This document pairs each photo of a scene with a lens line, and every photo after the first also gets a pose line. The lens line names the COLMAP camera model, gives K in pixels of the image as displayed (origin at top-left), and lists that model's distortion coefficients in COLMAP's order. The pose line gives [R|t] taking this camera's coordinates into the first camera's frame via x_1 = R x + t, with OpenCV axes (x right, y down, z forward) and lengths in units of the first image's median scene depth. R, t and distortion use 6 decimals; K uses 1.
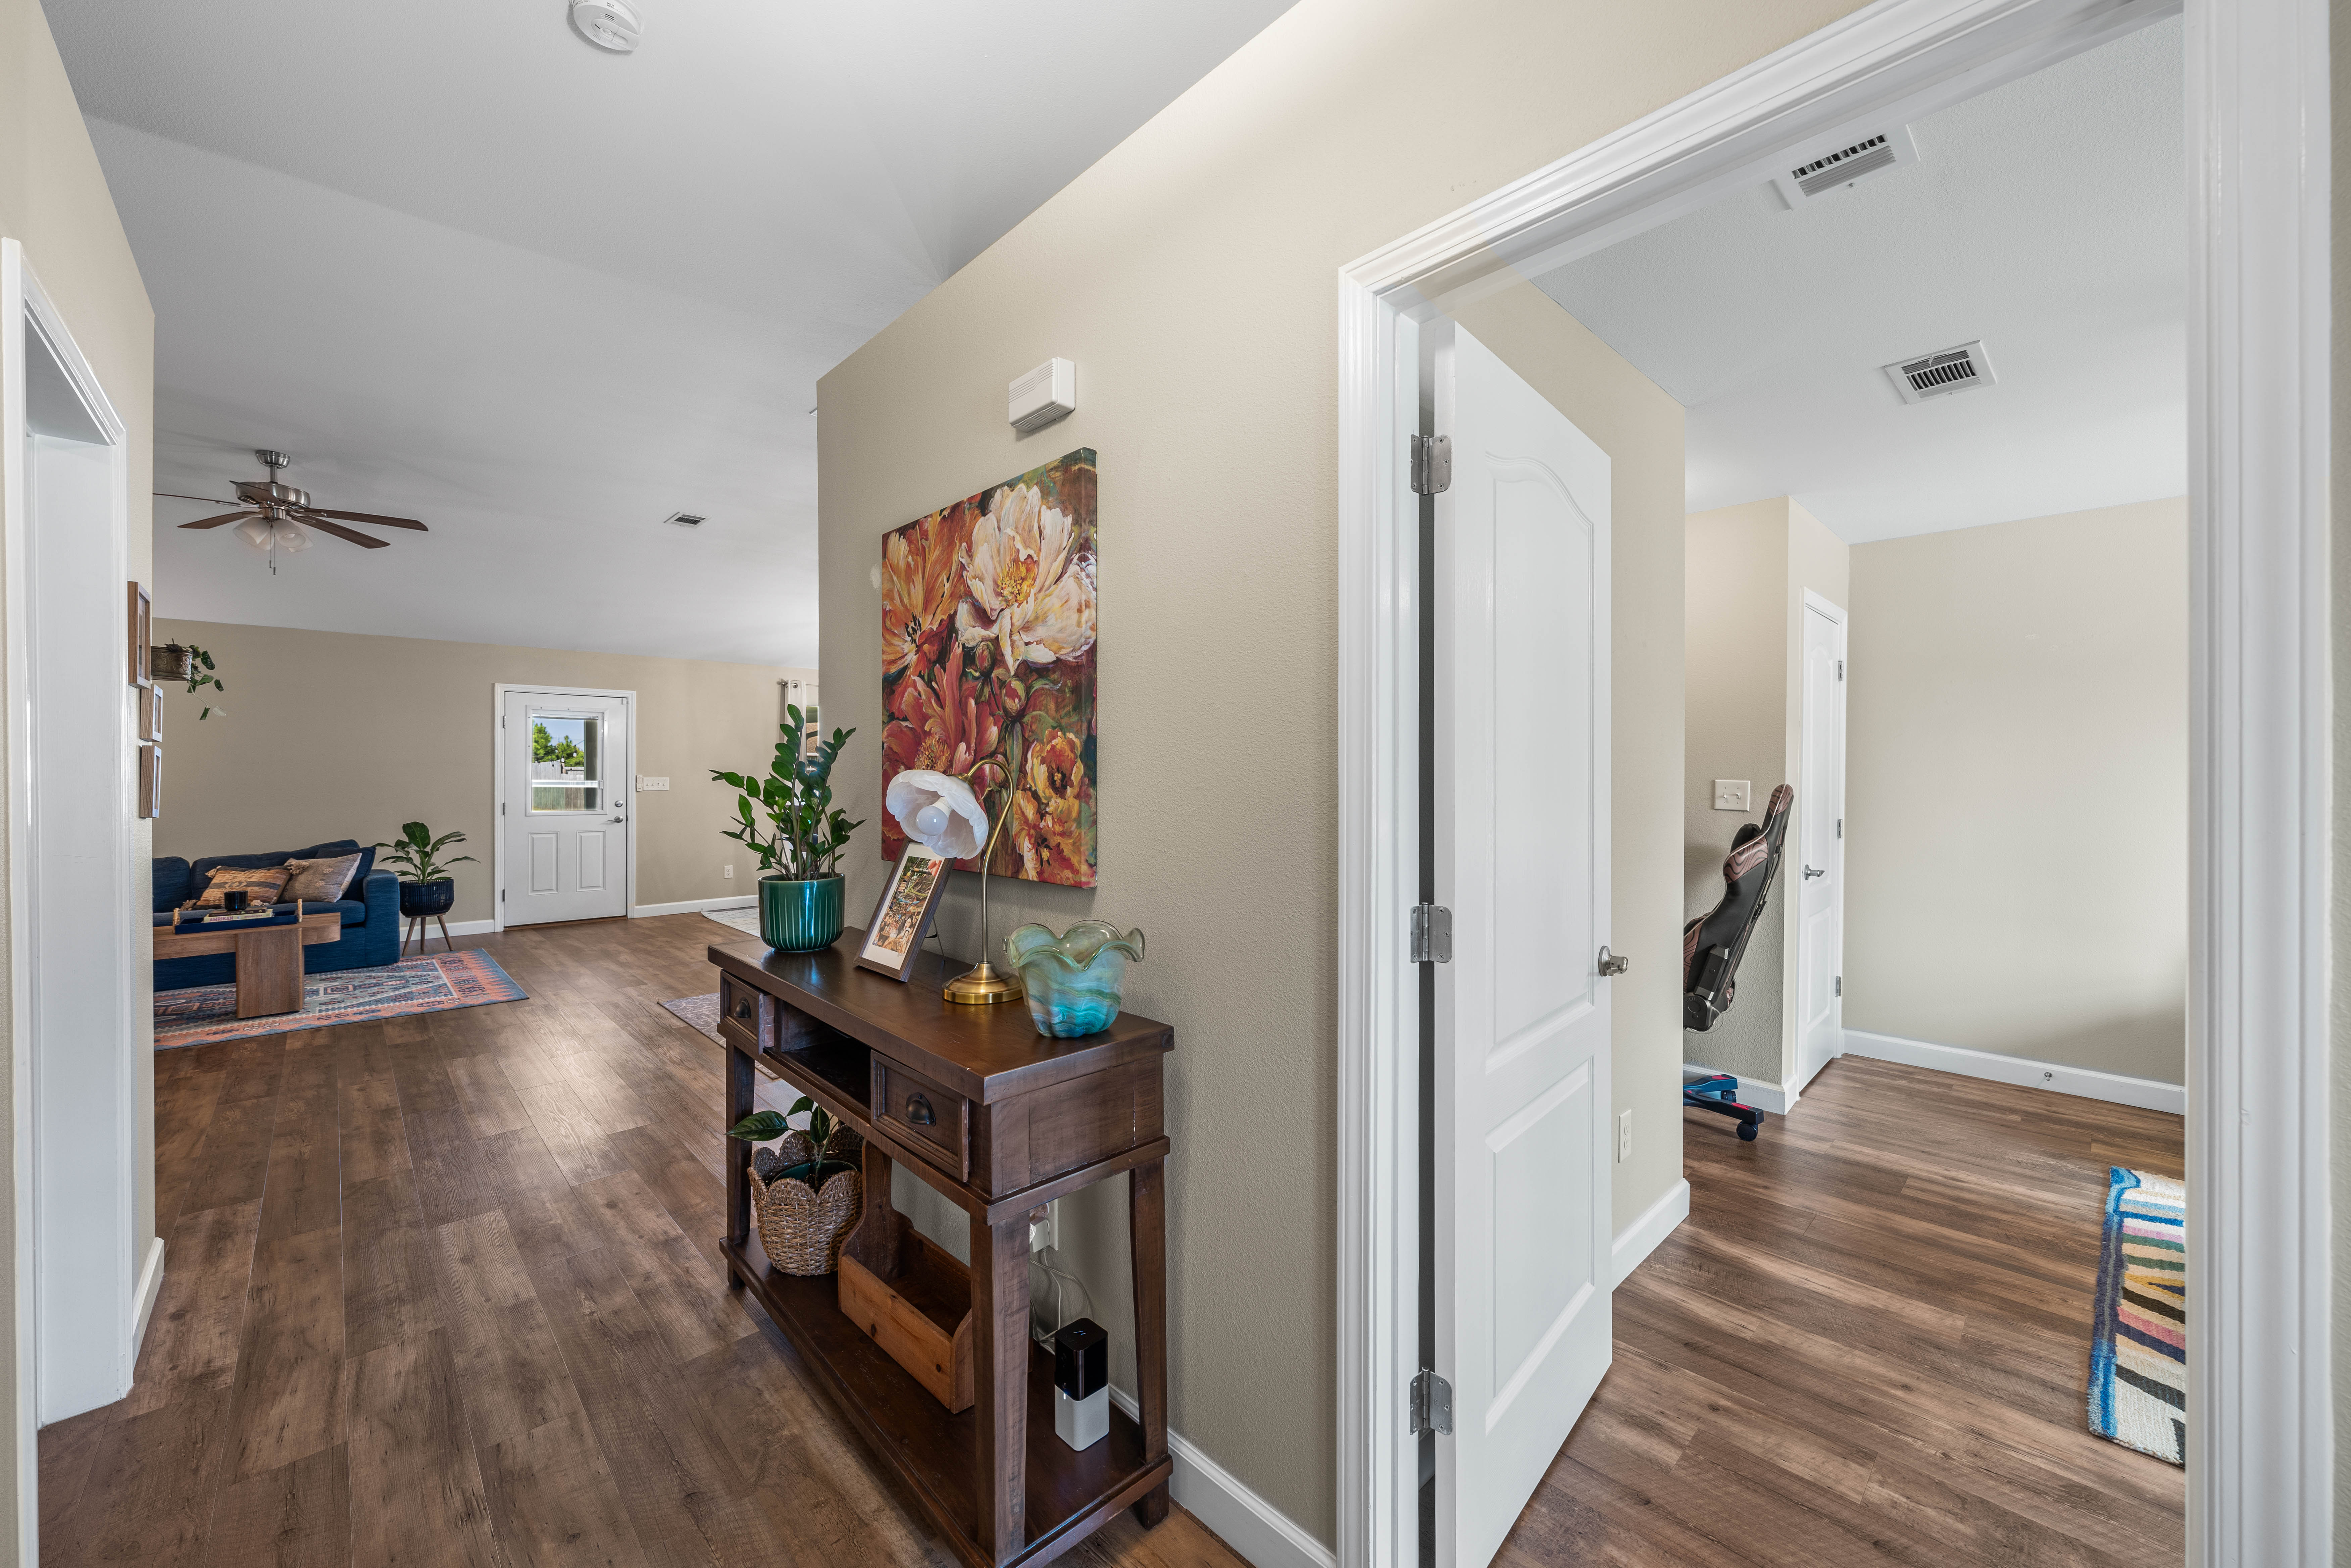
lens RADIAL K [[936.4, 0, 1176.0], [0, 936.4, 776.0], [0, 0, 1]] dist [0.024240, -0.000018]
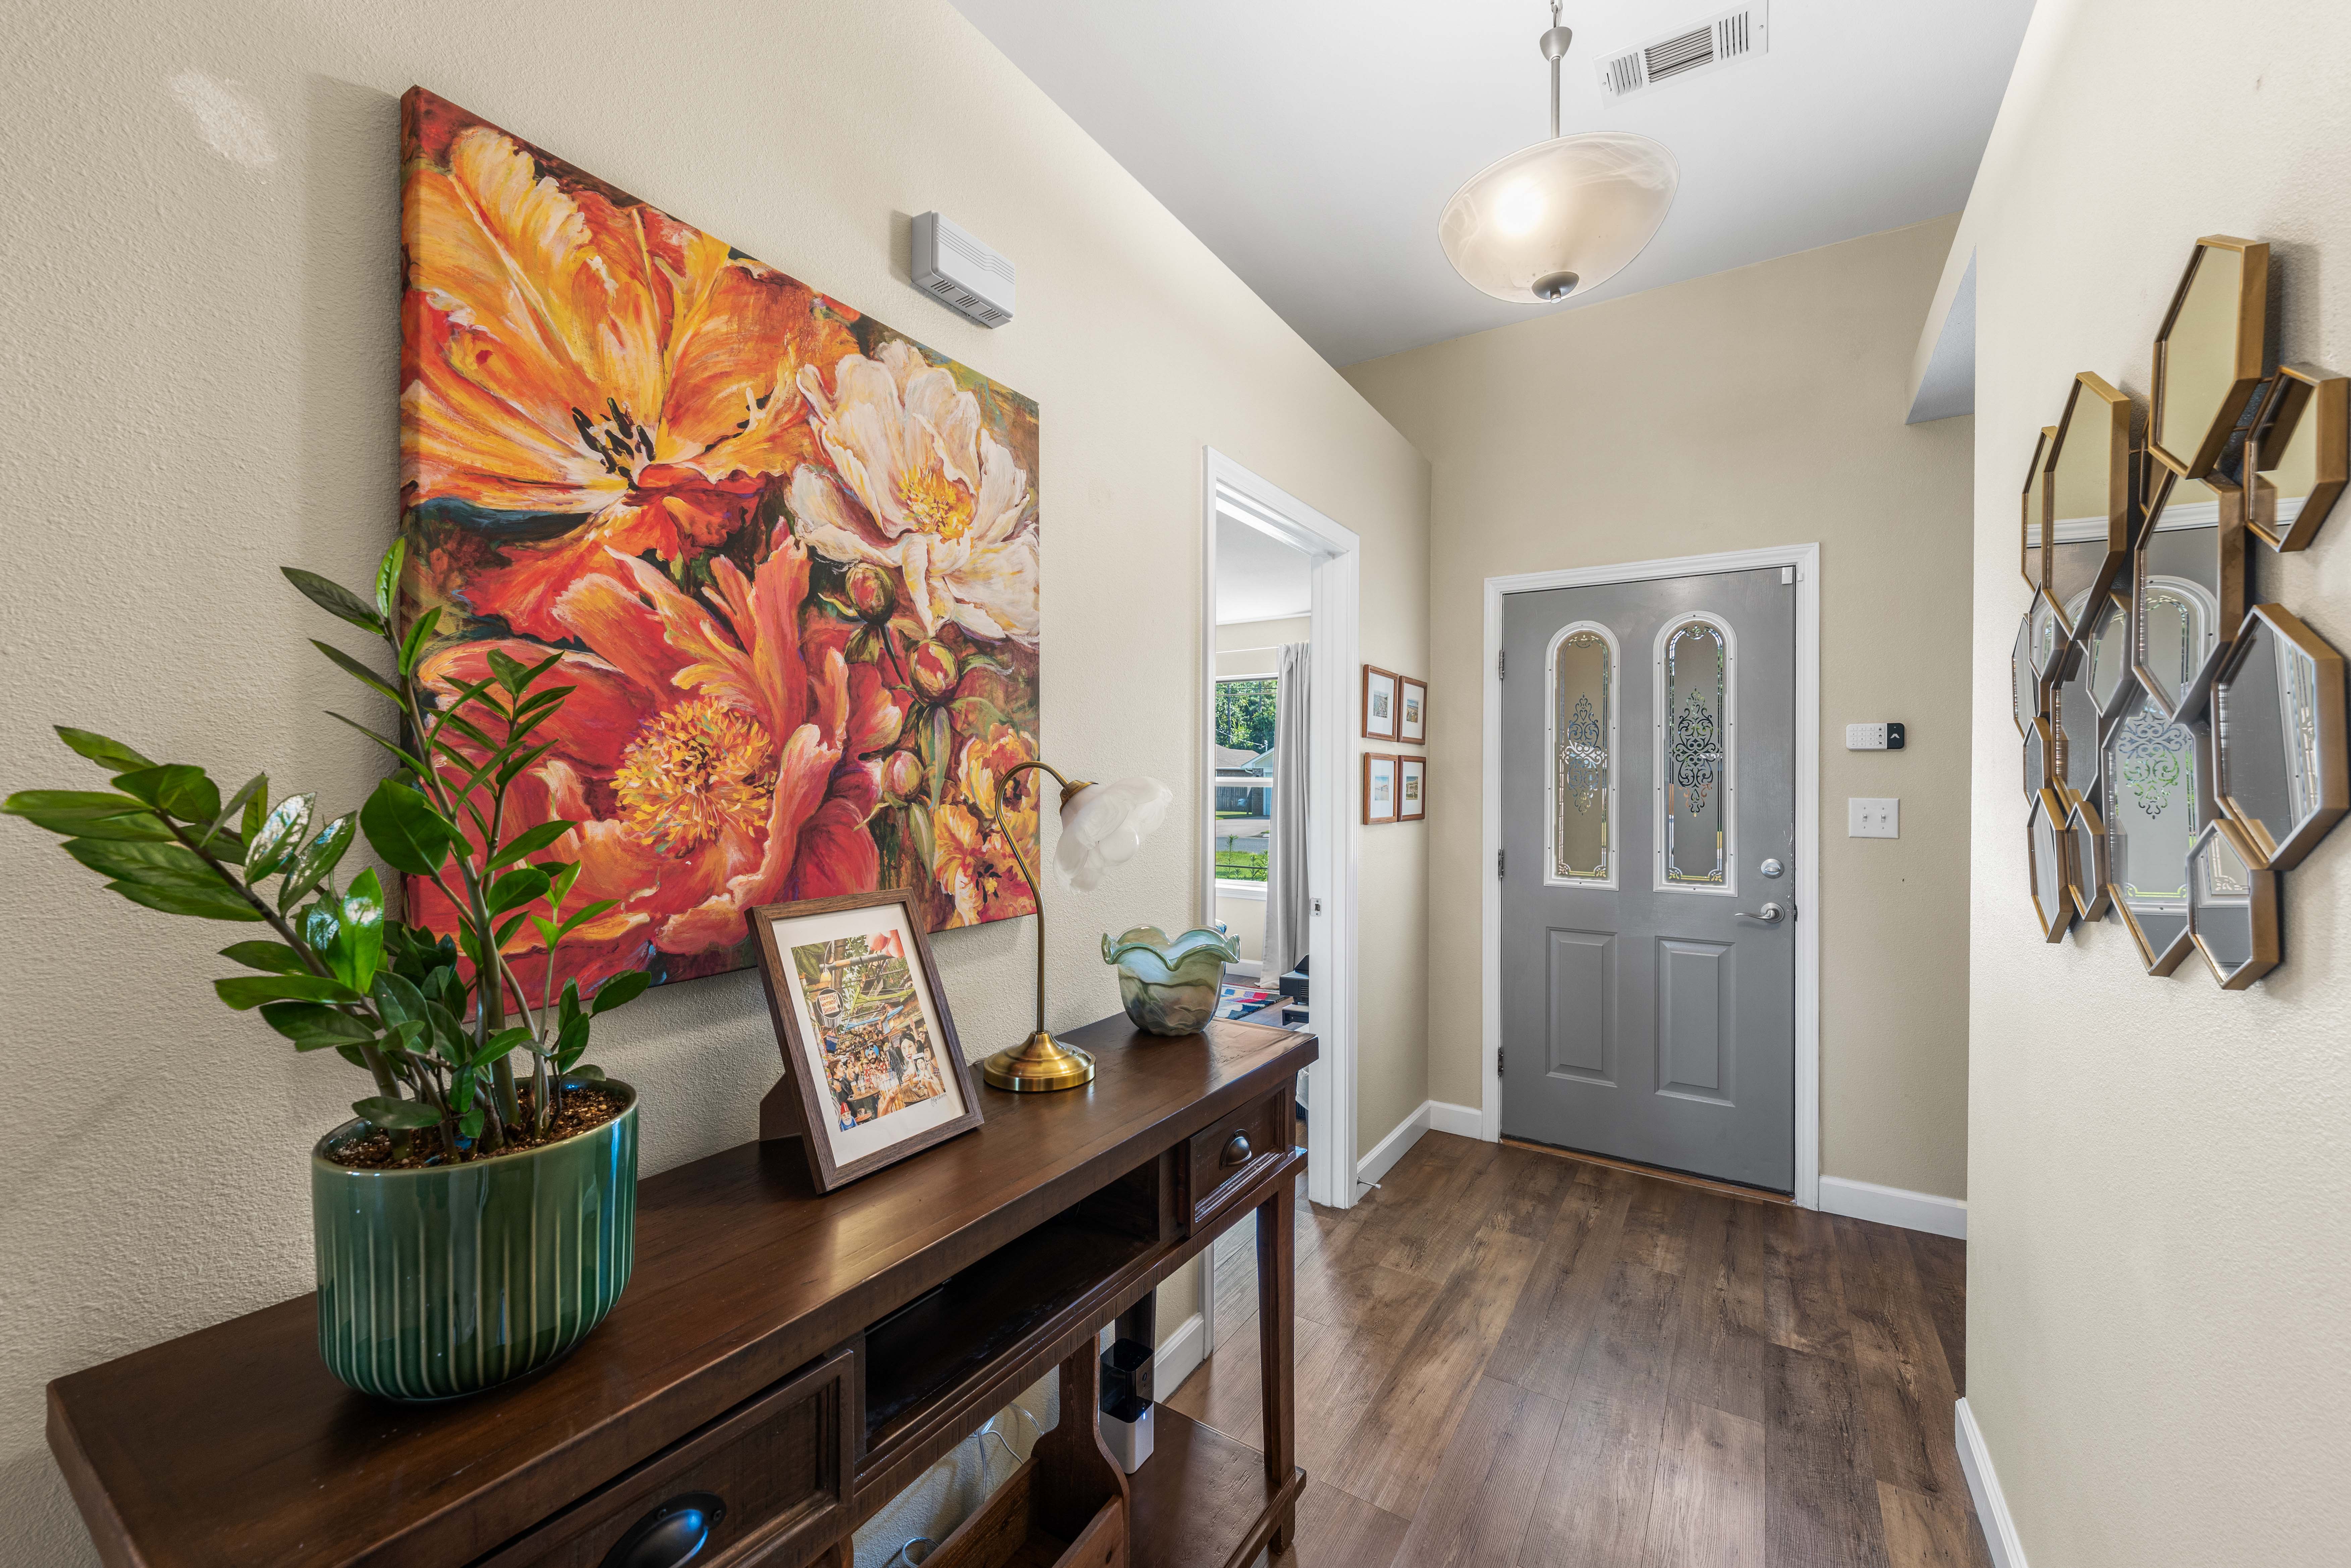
lens RADIAL K [[943.9, 0, 1175.1], [0, 943.9, 779.2], [0, 0, 1]] dist [-0.002225, -0.000212]
pose [[-0.270432, -0.003331, 0.962733, -0.878366], [-0.003356, 0.999991, 0.002517, -0.005920], [-0.962733, -0.002551, -0.270440, 1.007368]]
